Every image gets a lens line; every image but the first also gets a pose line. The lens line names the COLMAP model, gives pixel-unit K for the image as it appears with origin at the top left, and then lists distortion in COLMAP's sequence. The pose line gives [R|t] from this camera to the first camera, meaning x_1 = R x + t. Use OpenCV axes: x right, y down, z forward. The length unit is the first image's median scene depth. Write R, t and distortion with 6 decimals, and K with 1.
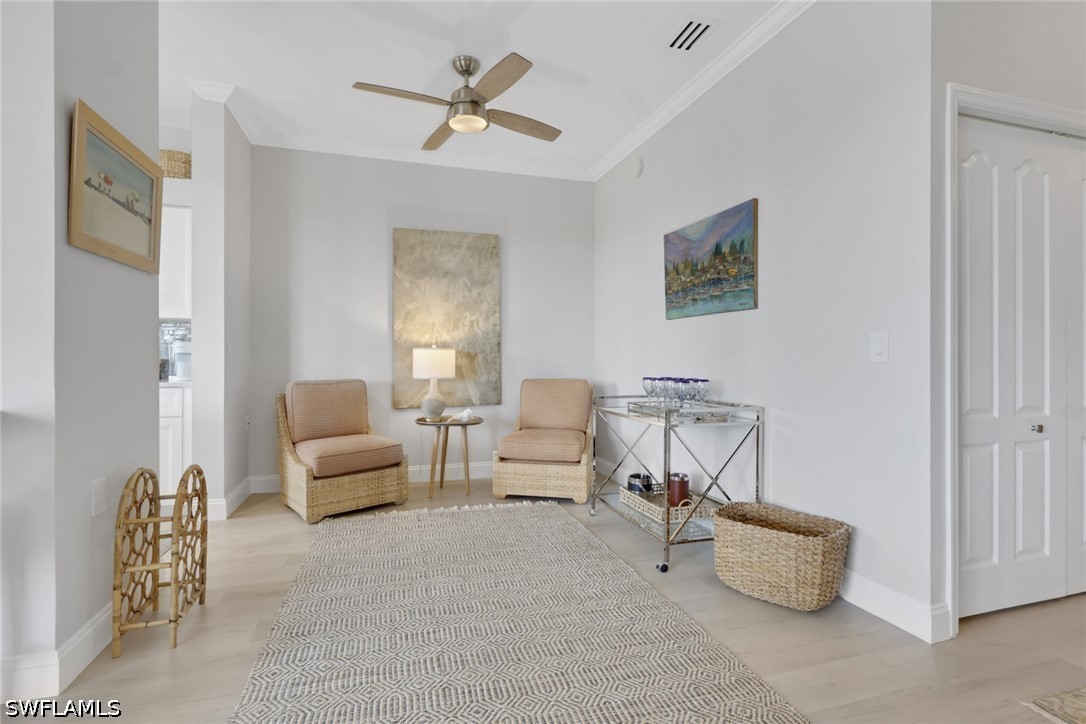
lens RADIAL K [[513.7, 0, 539.9], [0, 513.7, 361.1], [0, 0, 1]] dist [-0.011280, 0.004471]
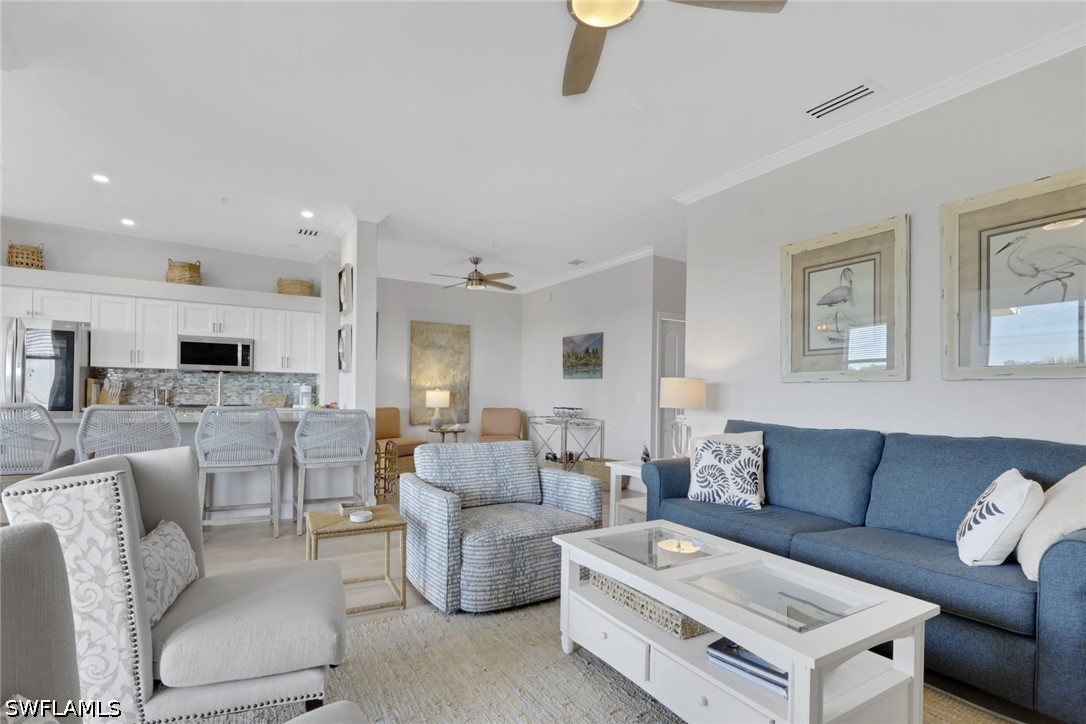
lens RADIAL K [[513.7, 0, 550.7], [0, 513.7, 394.7], [0, 0, 1]] dist [-0.011280, 0.004471]
pose [[0.968829, 0.012660, 0.247407, -0.273918], [-0.014132, 0.999891, 0.004173, -0.024004], [-0.247328, -0.007539, 0.968903, -0.863996]]
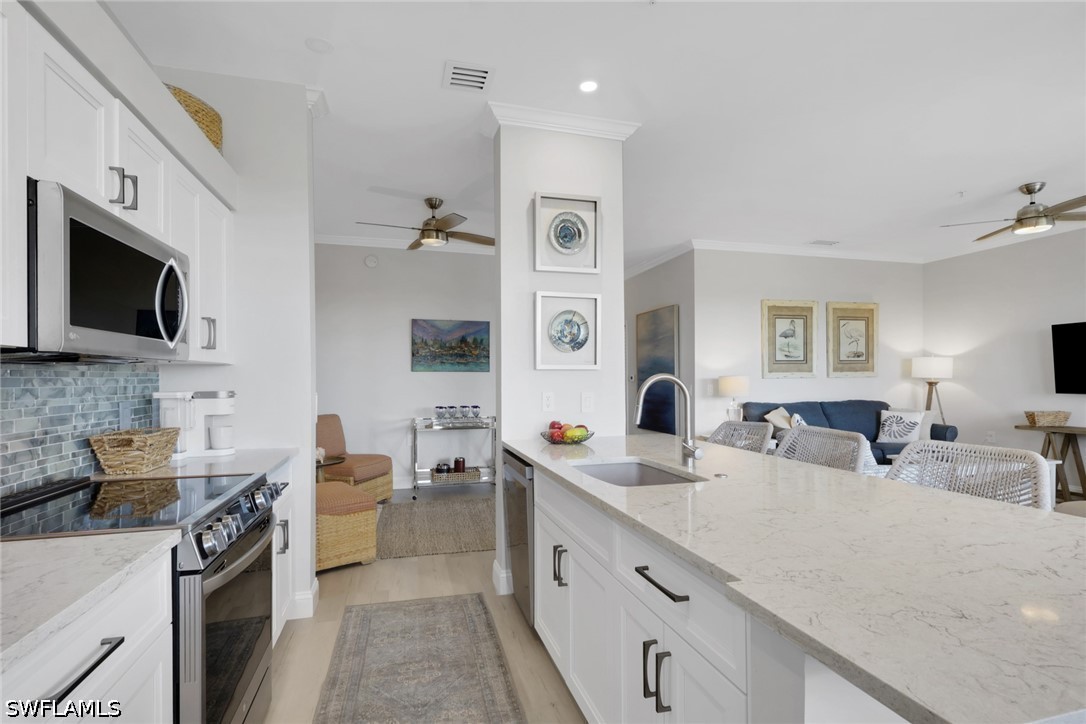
lens RADIAL K [[513.7, 0, 539.8], [0, 513.7, 379.4], [0, 0, 1]] dist [-0.011280, 0.004471]
pose [[0.039481, -0.006092, 0.999202, -1.209631], [0.006863, 0.999959, 0.005826, -0.057072], [-0.999197, 0.006627, 0.039521, 0.487212]]
